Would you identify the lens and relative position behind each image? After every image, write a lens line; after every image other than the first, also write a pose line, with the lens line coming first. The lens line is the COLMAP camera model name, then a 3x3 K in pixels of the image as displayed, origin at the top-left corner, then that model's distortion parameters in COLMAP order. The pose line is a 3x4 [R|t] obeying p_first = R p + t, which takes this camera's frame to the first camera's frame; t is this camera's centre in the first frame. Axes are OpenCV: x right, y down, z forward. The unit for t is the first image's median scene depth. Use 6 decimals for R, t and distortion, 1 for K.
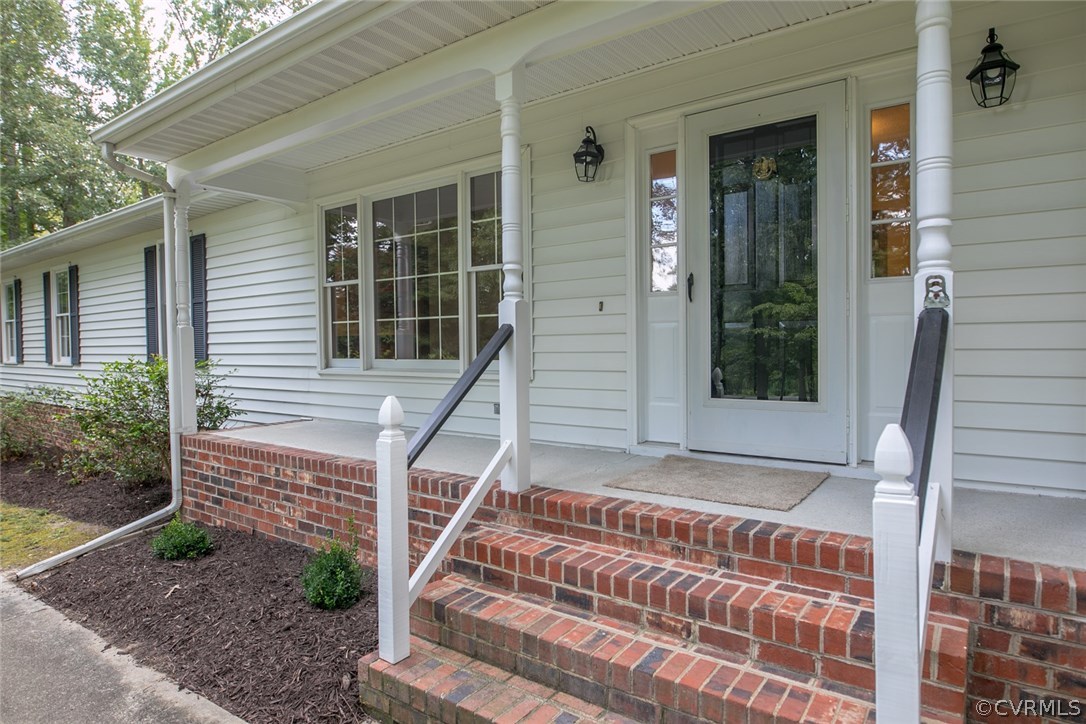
lens RADIAL K [[626.9, 0, 543.0], [0, 626.9, 362.0], [0, 0, 1]] dist [-0.023702, 0.003165]
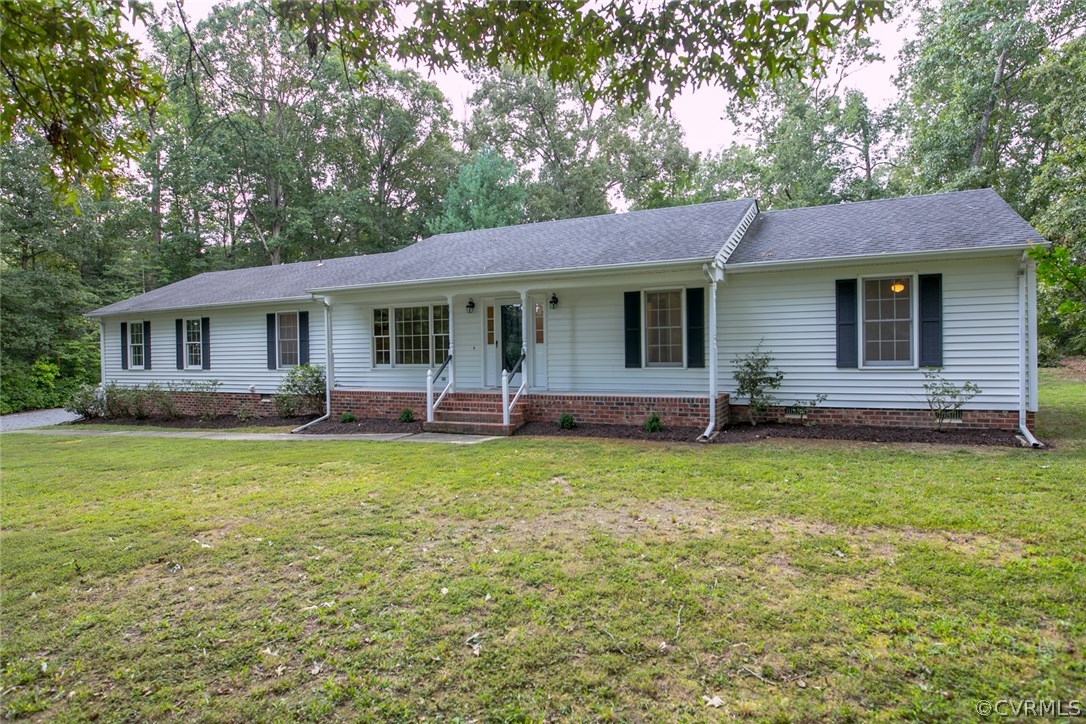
lens RADIAL K [[626.9, 0, 543.0], [0, 626.9, 362.0], [0, 0, 1]] dist [-0.023702, 0.003165]
pose [[0.987709, -0.005520, 0.156206, -0.102310], [0.007913, 0.999861, -0.014707, 0.059500], [-0.156103, 0.015763, 0.987615, -3.390043]]
